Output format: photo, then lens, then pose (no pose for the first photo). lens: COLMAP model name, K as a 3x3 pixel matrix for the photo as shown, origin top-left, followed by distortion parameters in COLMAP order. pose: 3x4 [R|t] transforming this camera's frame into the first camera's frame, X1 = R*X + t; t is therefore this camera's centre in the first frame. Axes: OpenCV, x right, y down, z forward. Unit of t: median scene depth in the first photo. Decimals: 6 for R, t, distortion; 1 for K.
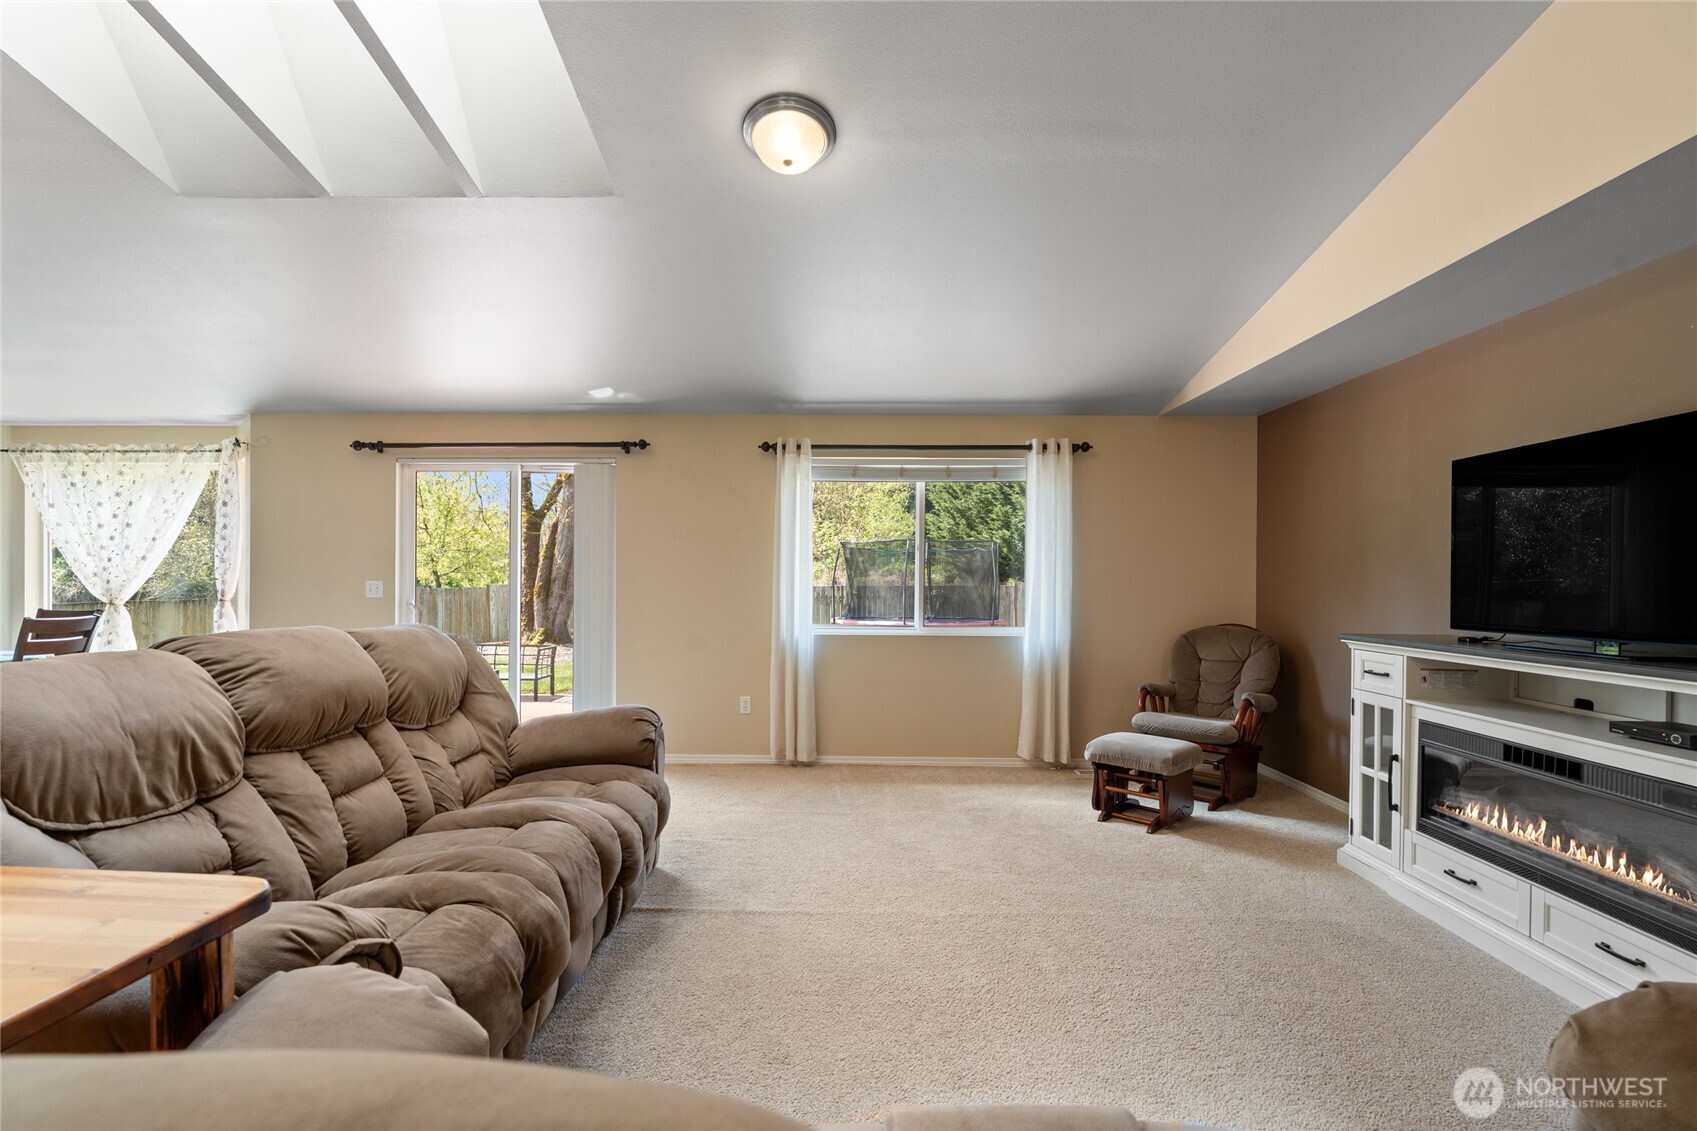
lens RADIAL K [[777.4, 0, 847.0], [0, 777.4, 576.5], [0, 0, 1]] dist [-0.010576, 0.000516]
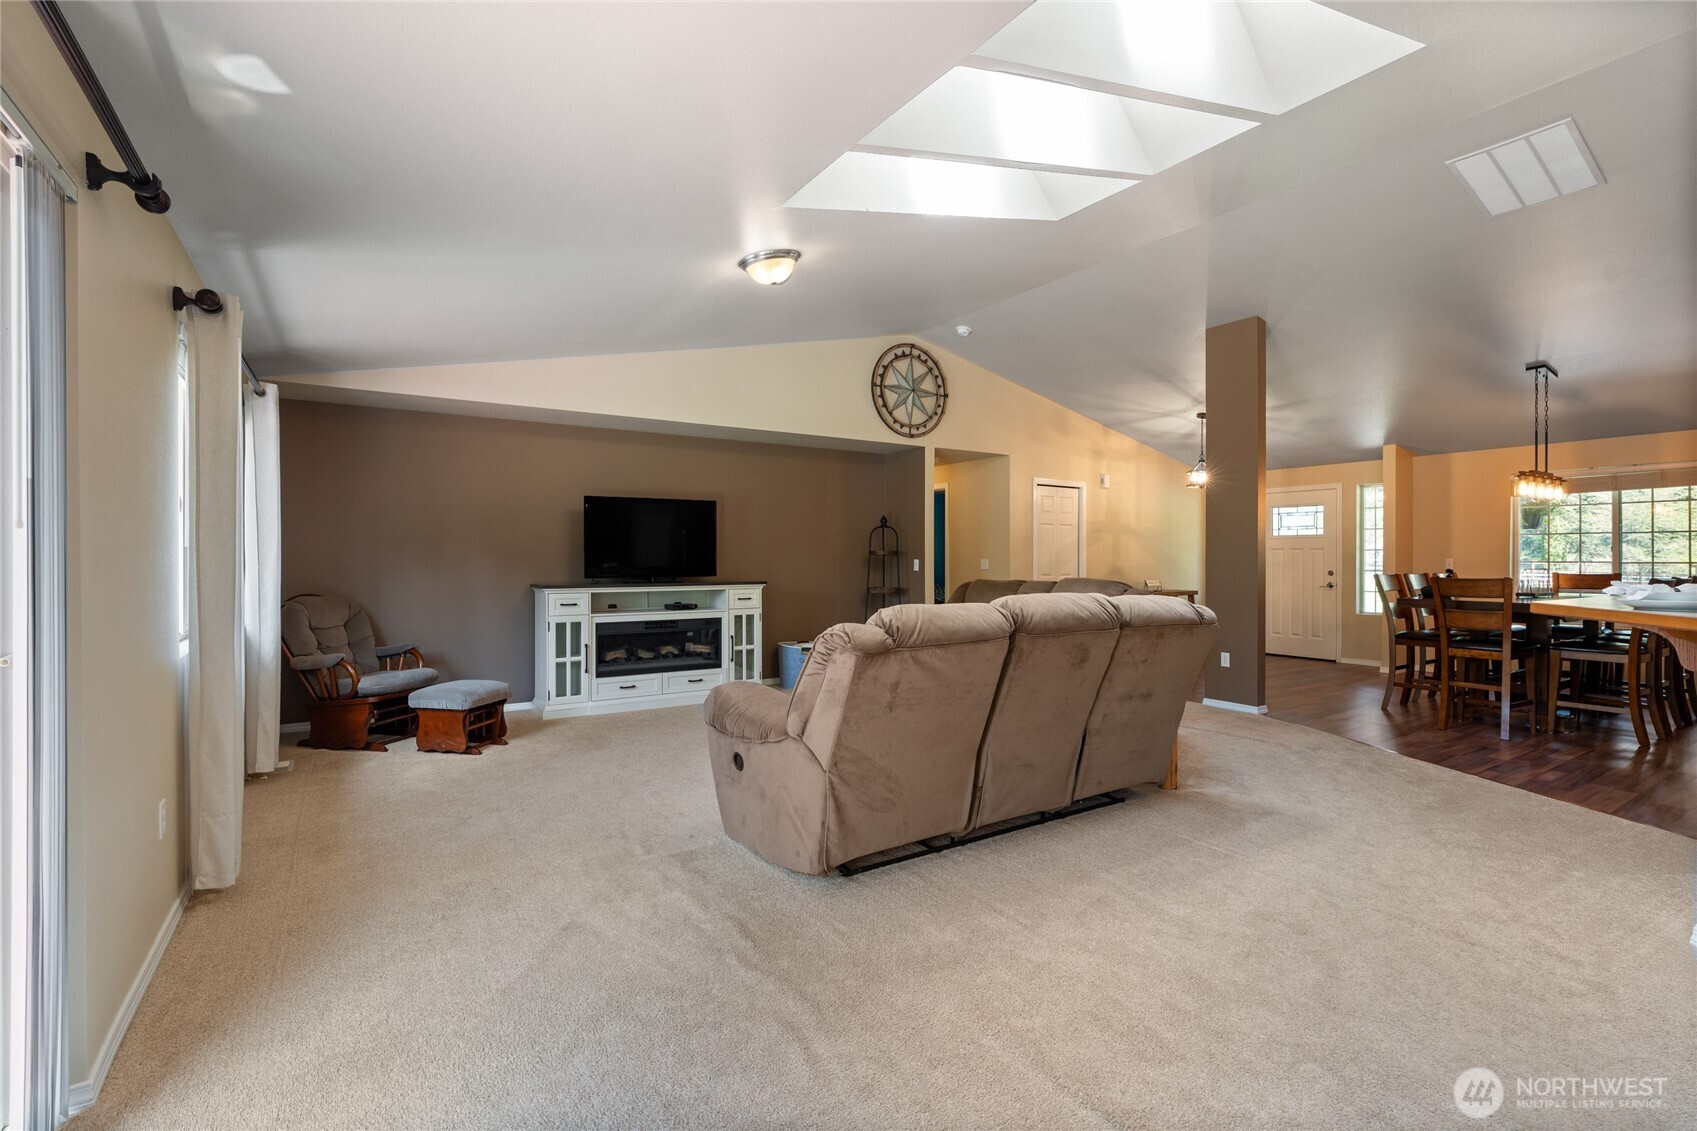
lens RADIAL K [[777.4, 0, 843.5], [0, 777.4, 559.1], [0, 0, 1]] dist [-0.010576, 0.000516]
pose [[-0.548454, -0.015277, 0.836041, -1.215240], [-0.011352, 0.999877, 0.010824, -0.011136], [-0.836104, -0.003554, -0.548560, 1.455433]]
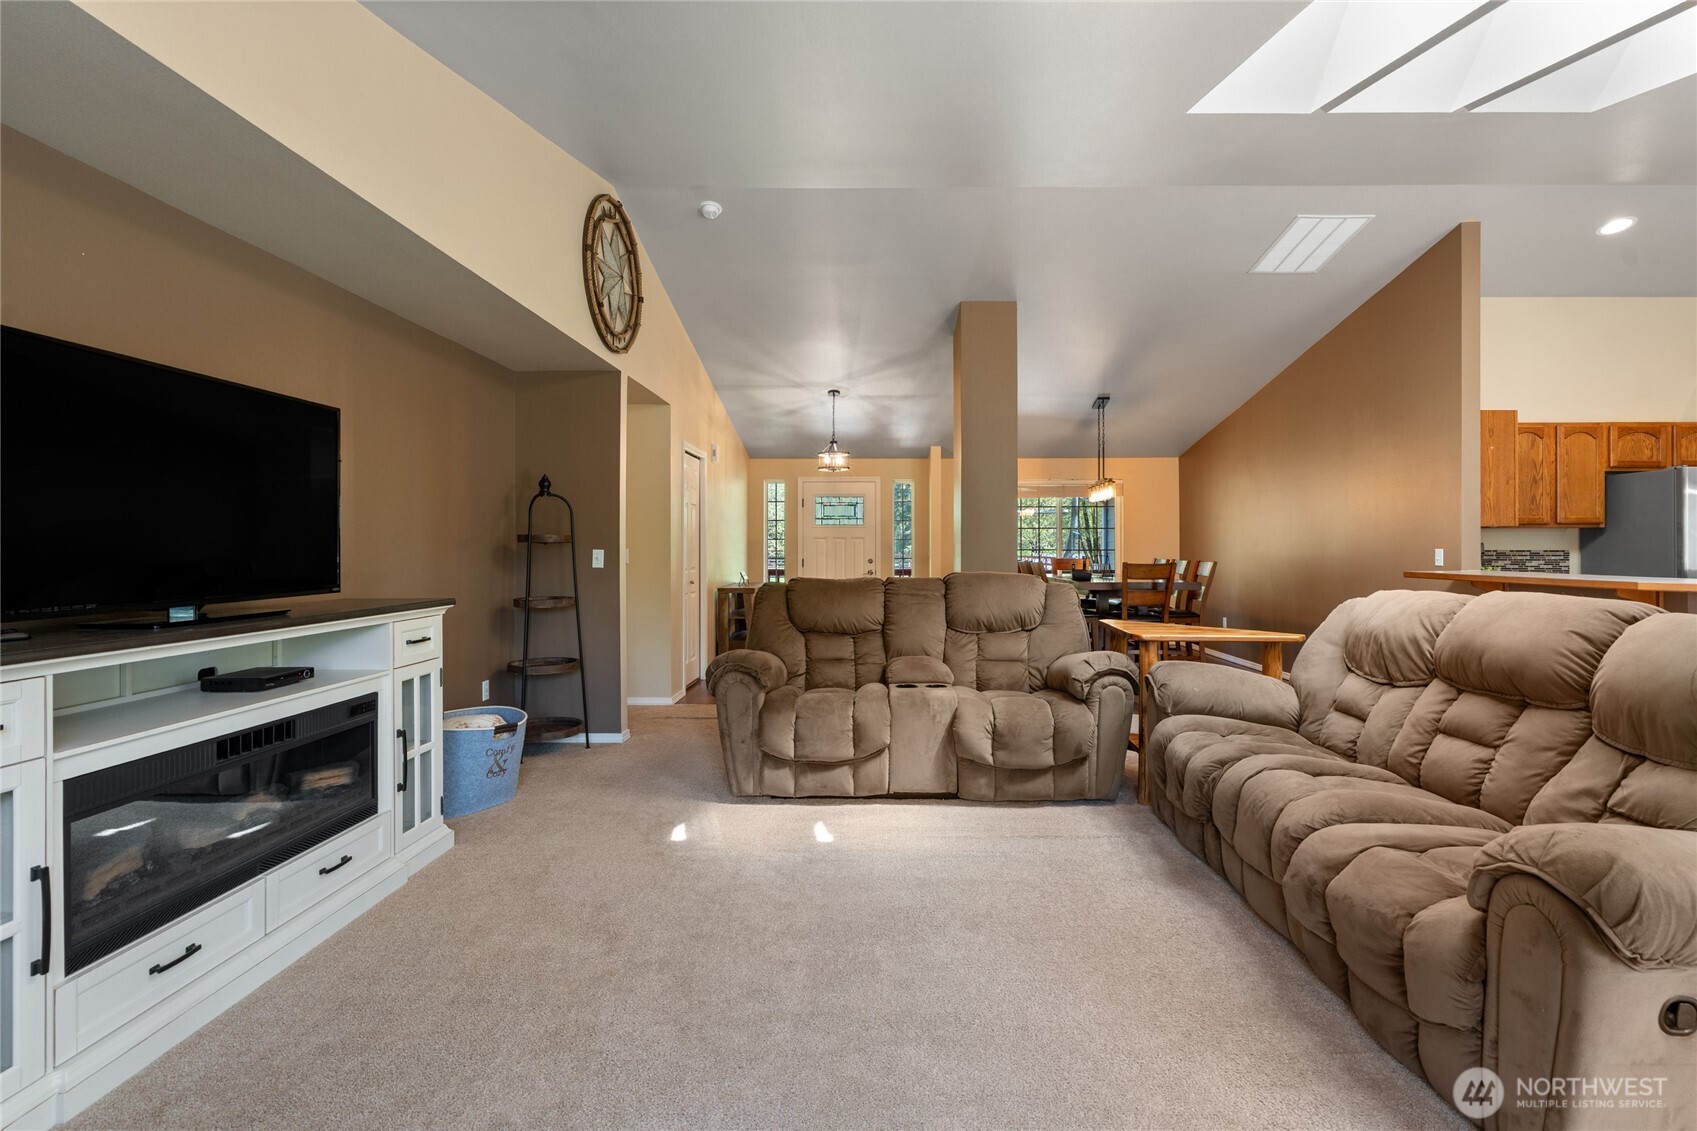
lens RADIAL K [[777.4, 0, 870.7], [0, 777.4, 548.5], [0, 0, 1]] dist [-0.010576, 0.000516]
pose [[-0.999911, -0.013232, -0.001388, 0.137202], [-0.013231, 0.999912, -0.000926, 0.005139], [0.001400, -0.000907, -0.999999, 1.448245]]
